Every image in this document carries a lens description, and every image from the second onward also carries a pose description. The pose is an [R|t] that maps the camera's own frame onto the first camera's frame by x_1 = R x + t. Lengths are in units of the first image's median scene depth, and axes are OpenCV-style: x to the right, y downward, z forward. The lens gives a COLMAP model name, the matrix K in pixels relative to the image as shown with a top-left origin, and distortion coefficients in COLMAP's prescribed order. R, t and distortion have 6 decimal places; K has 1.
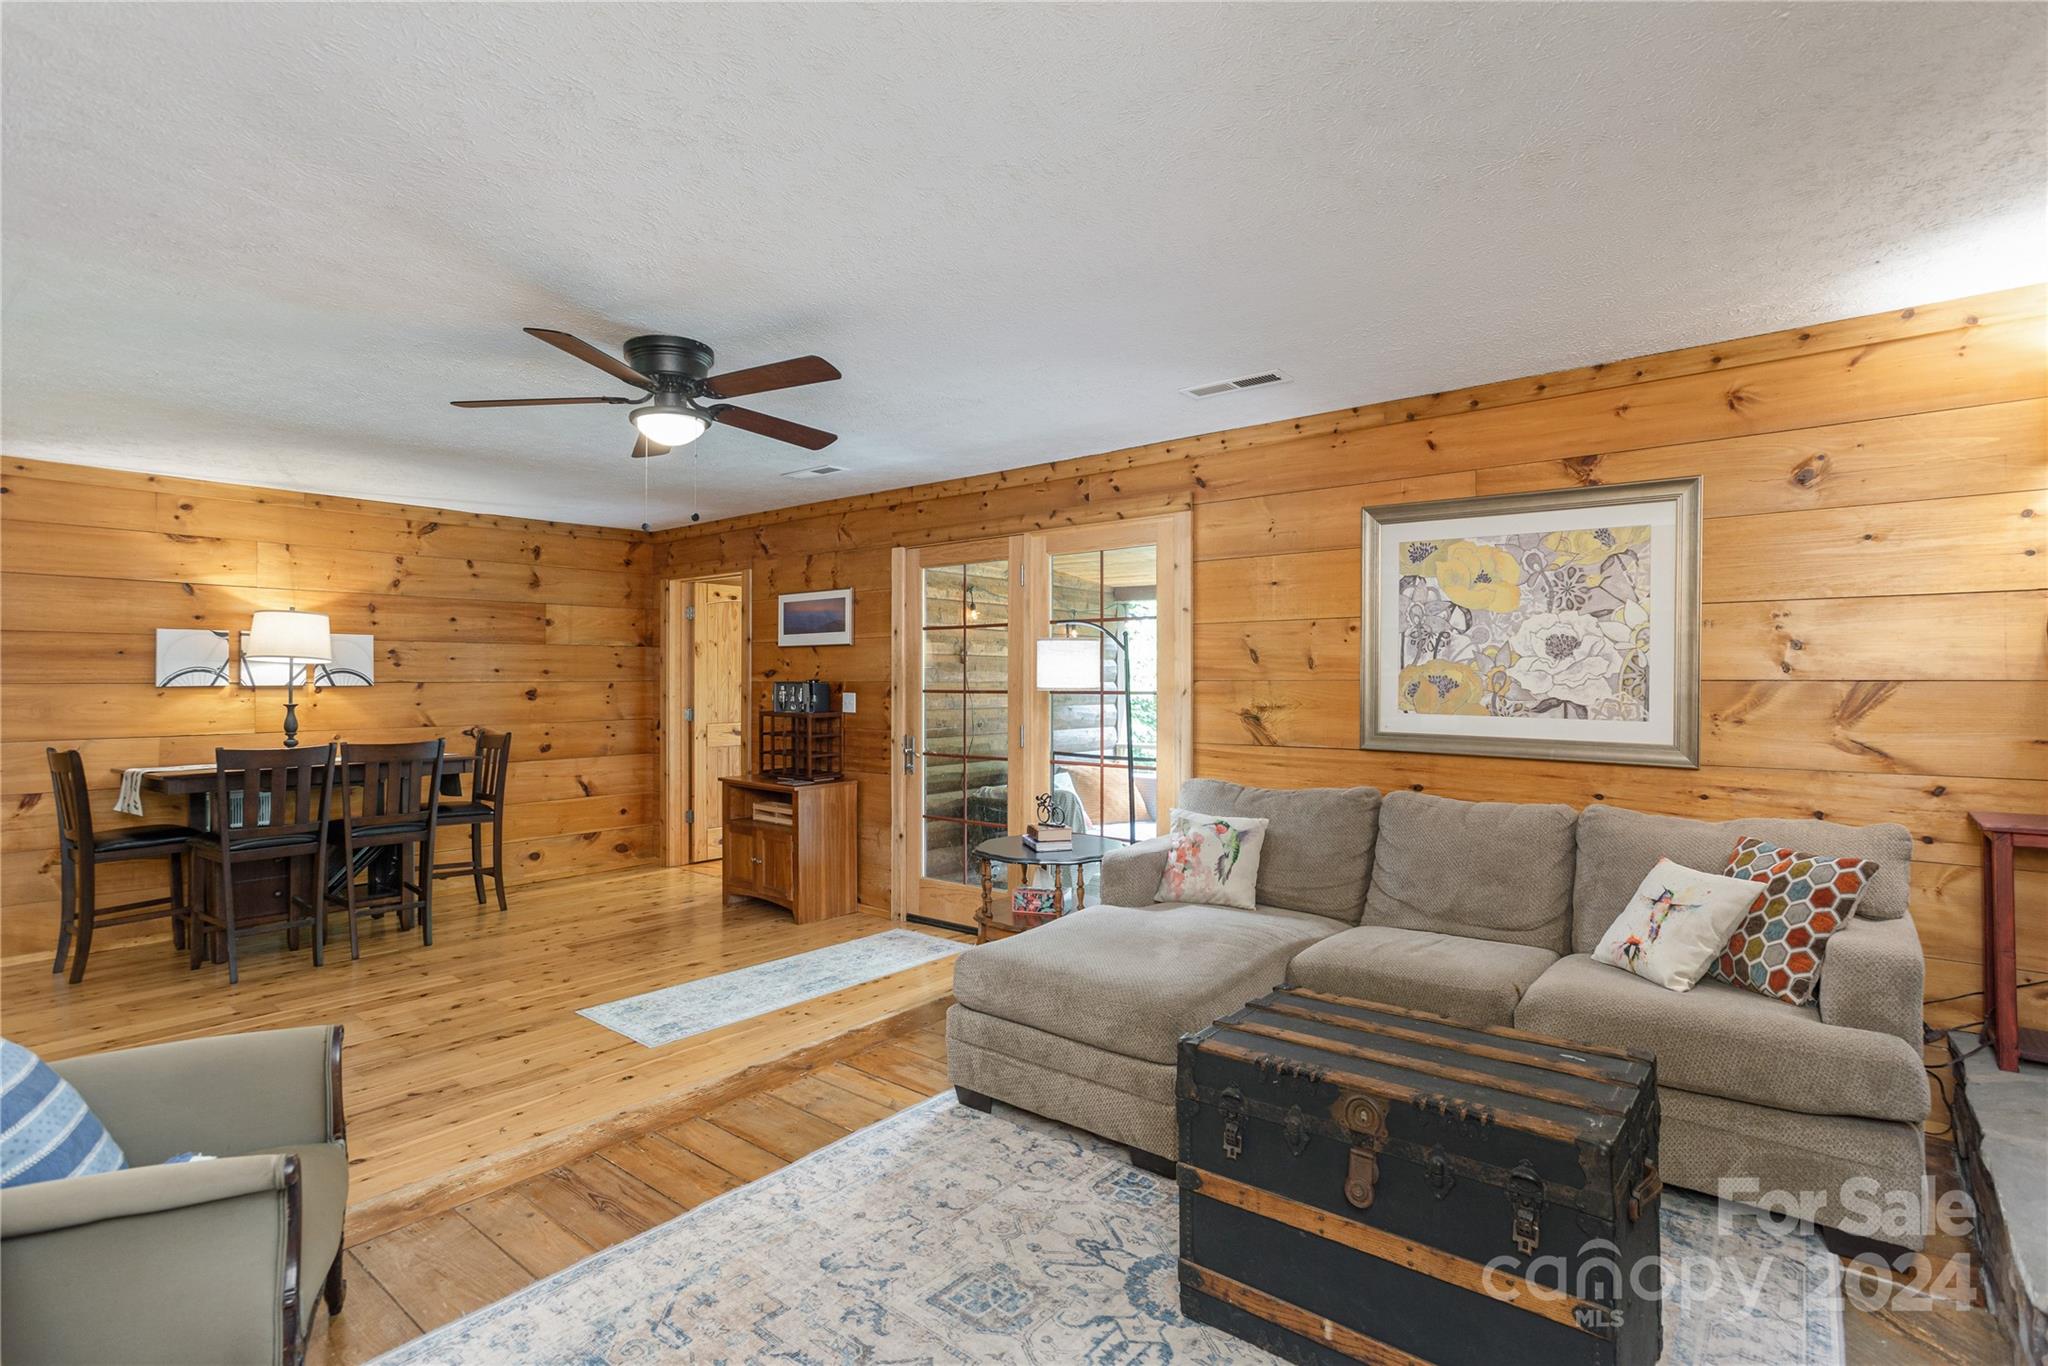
lens RADIAL K [[989.4, 0, 1107.8], [0, 989.4, 681.0], [0, 0, 1]] dist [-0.049764, 0.038972]
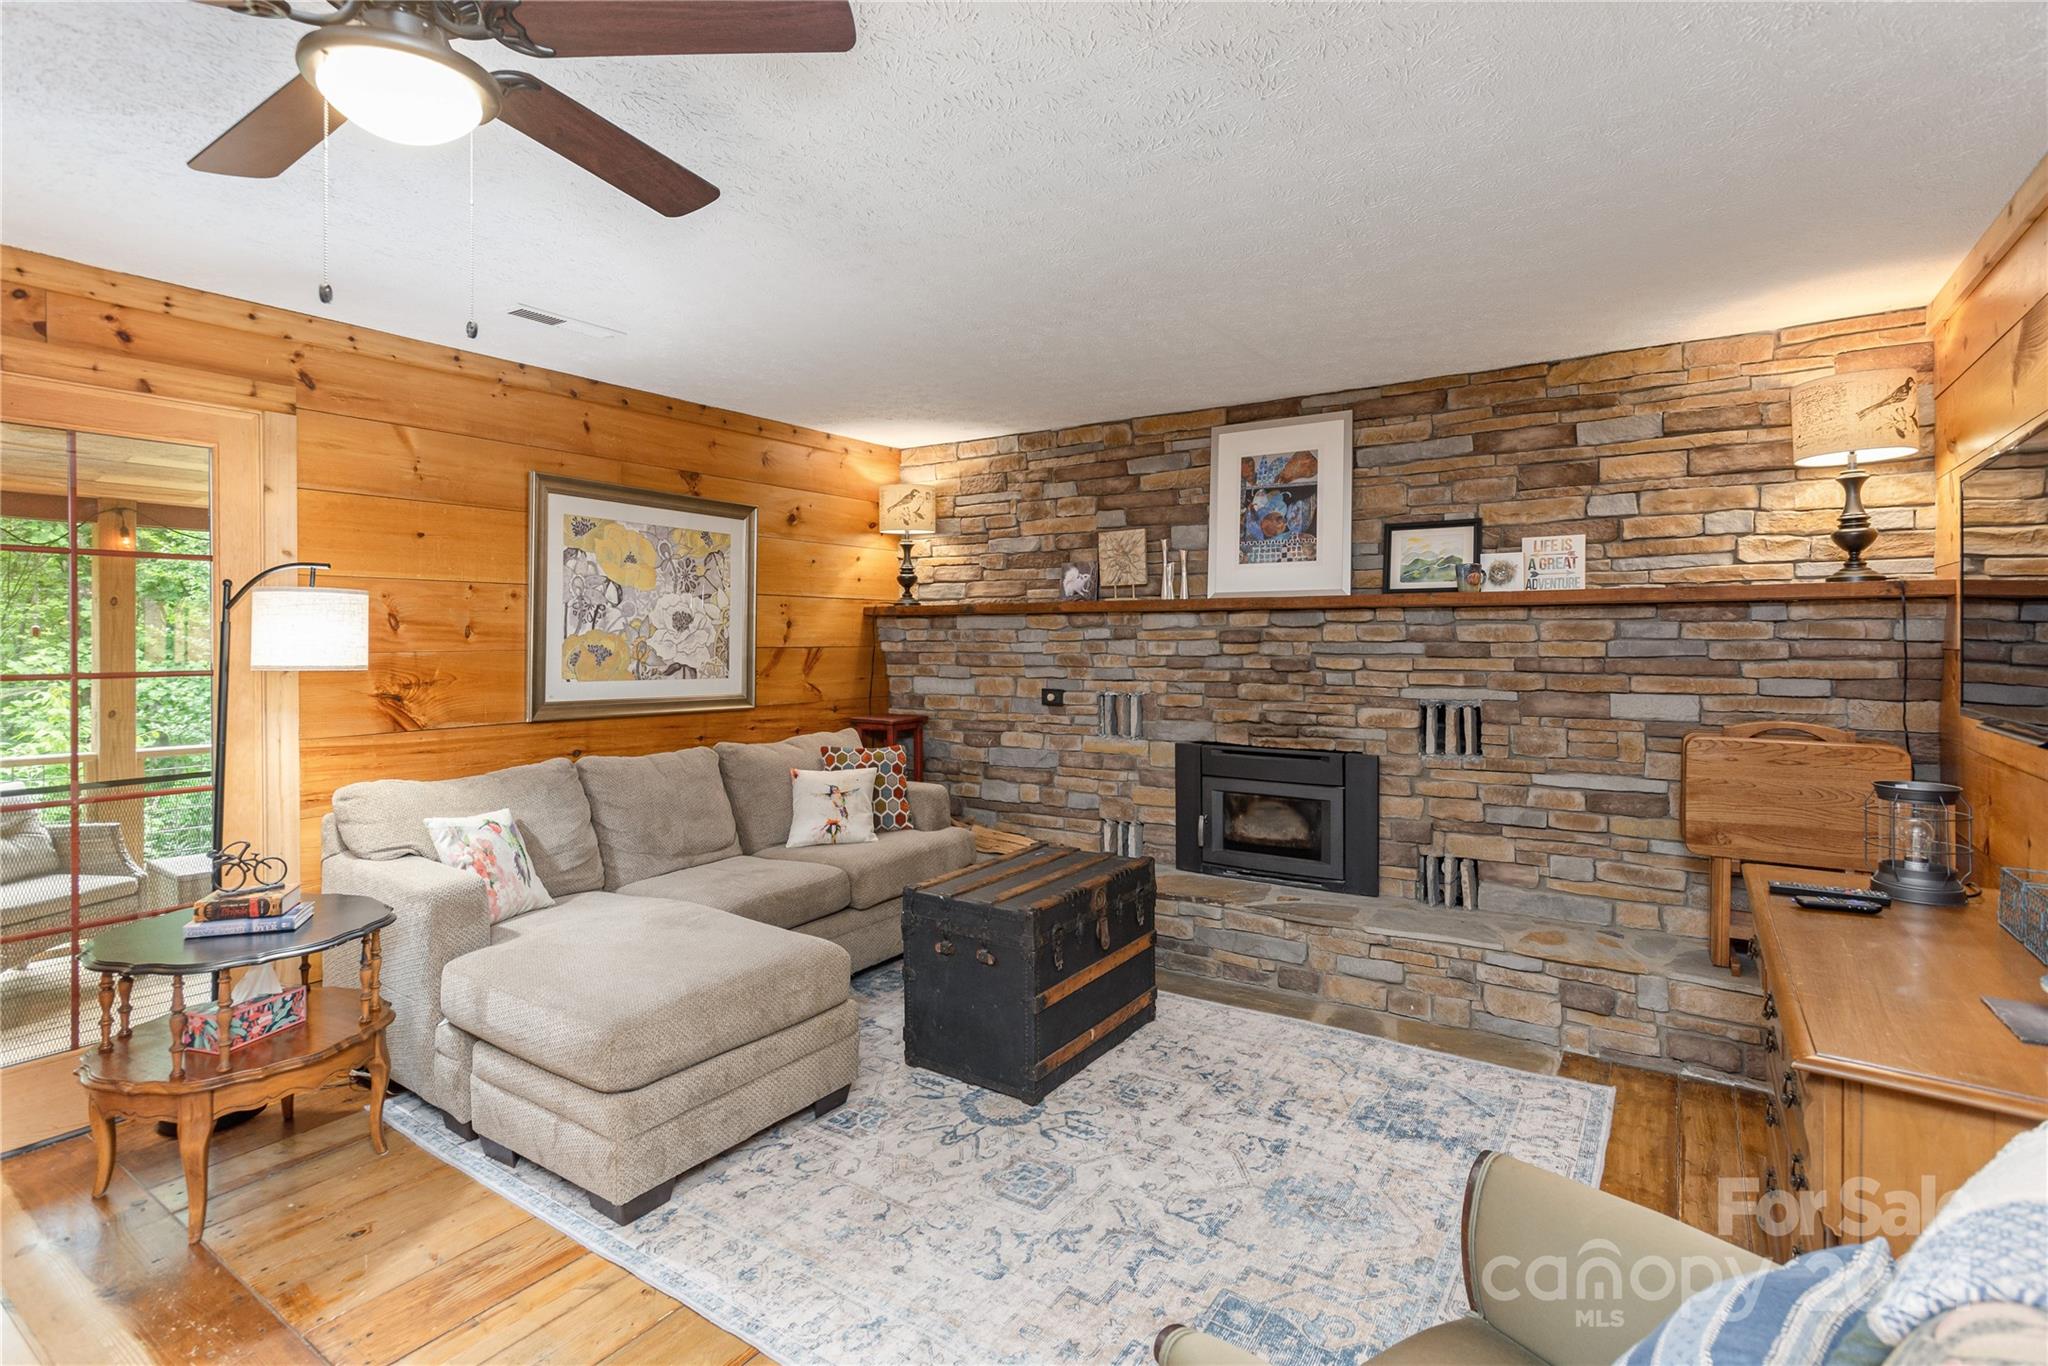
lens RADIAL K [[1005.2, 0, 932.9], [0, 1005.2, 633.0], [0, 0, 1]] dist [-0.047521, 0.043612]
pose [[-0.005056, 0.005596, 0.999972, -0.653018], [0.001986, 0.999982, -0.005586, -0.010155], [-0.999985, 0.001958, -0.005067, 0.554346]]
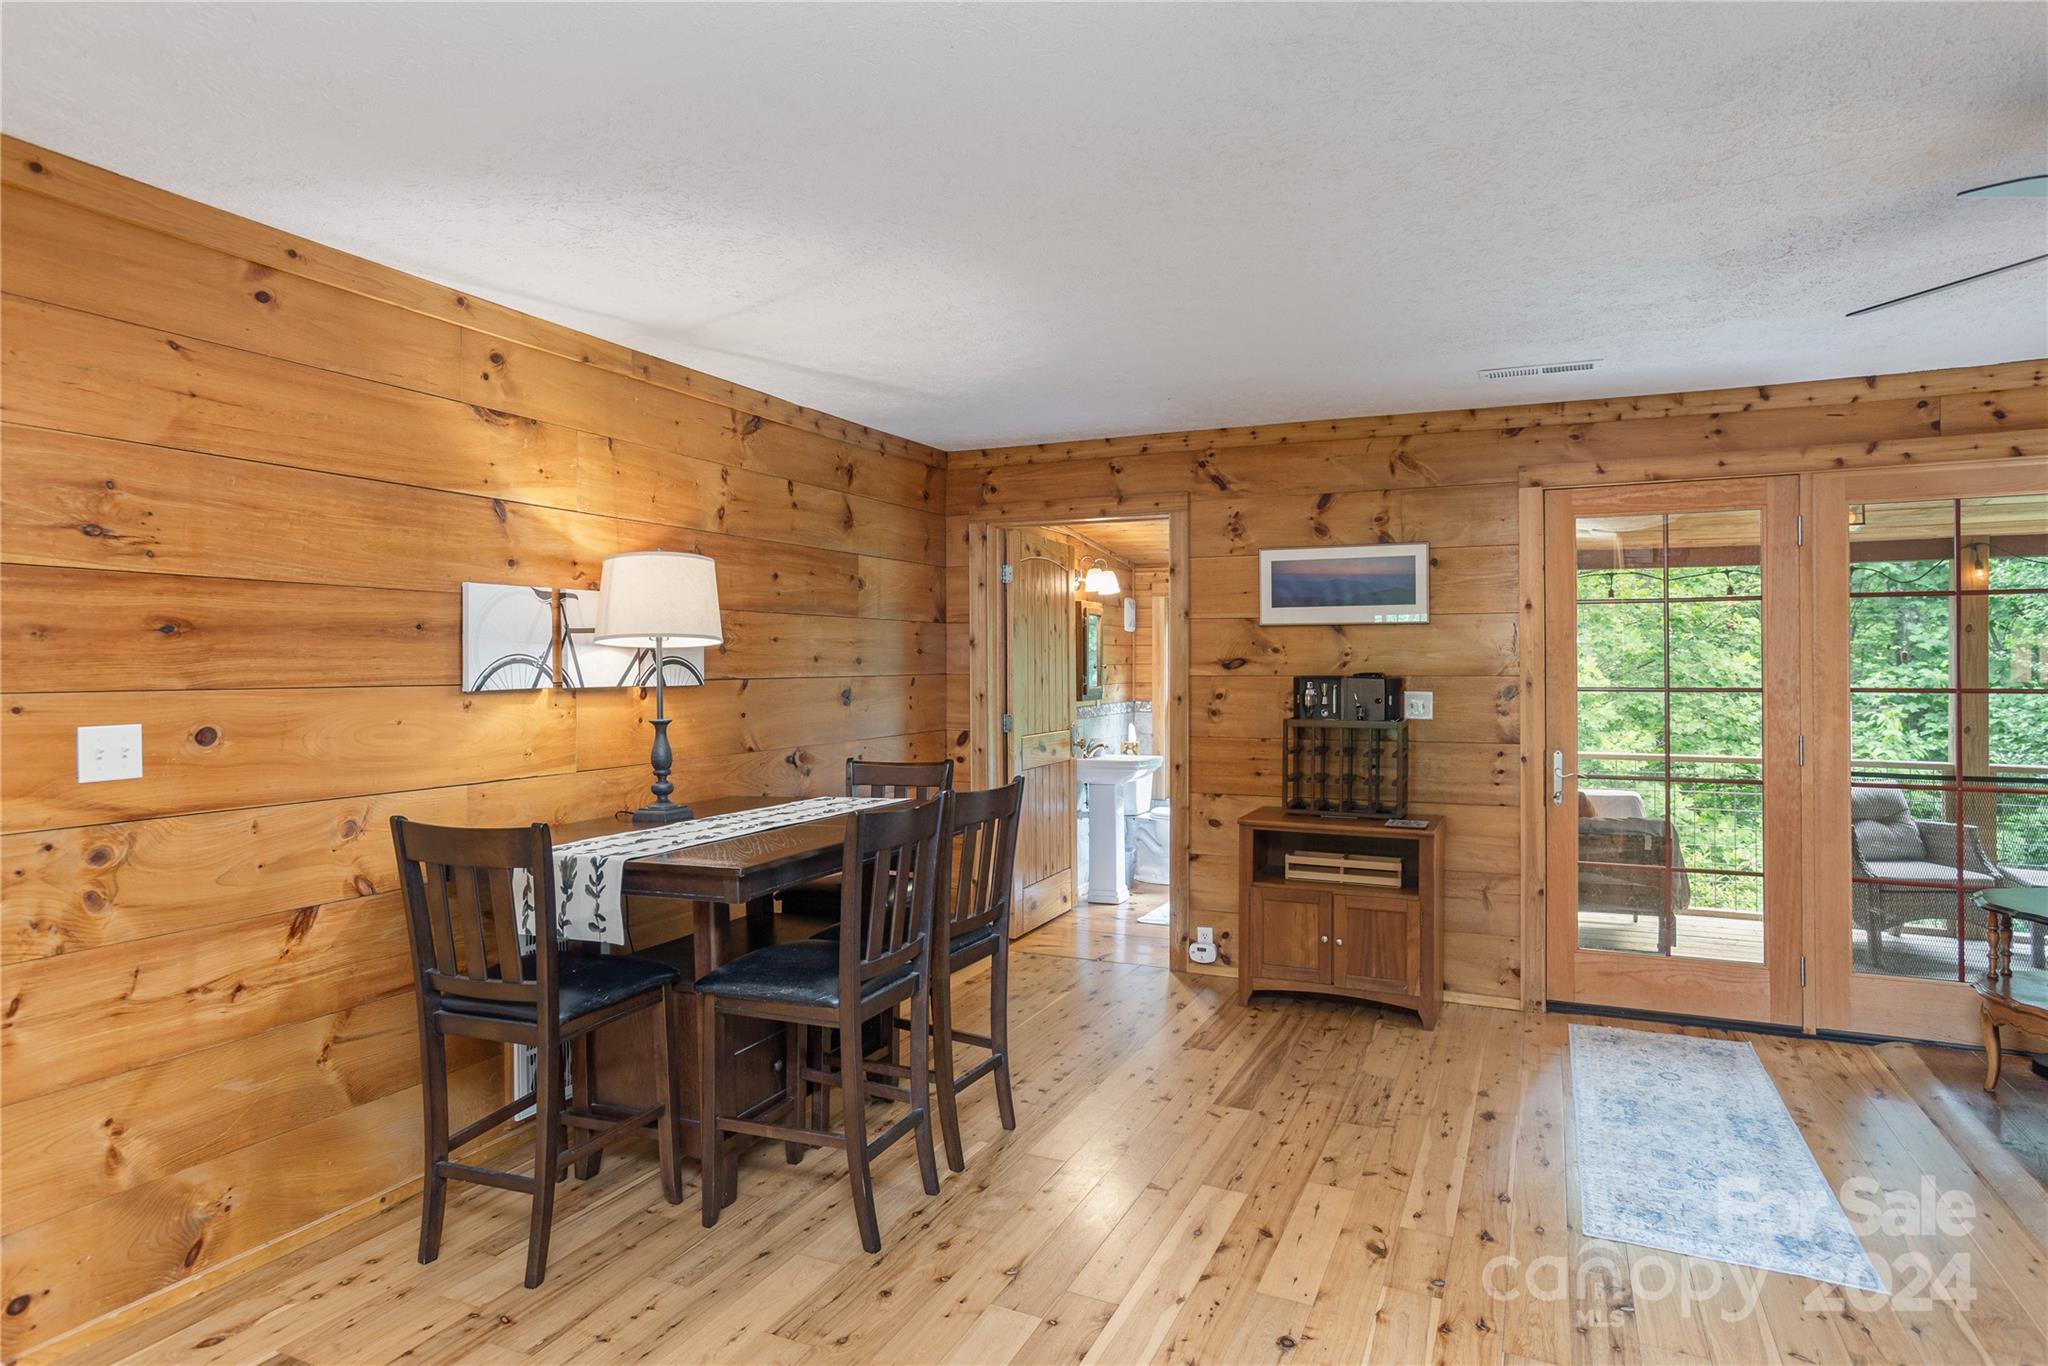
lens RADIAL K [[1123.4, 0, 1091.9], [0, 1123.4, 672.5], [0, 0, 1]] dist [-0.002621, 0.013741]
pose [[0.969515, -0.003205, 0.245011, -0.931847], [0.001869, 0.999982, 0.005686, -0.008537], [-0.245025, -0.005055, 0.969504, 0.377267]]
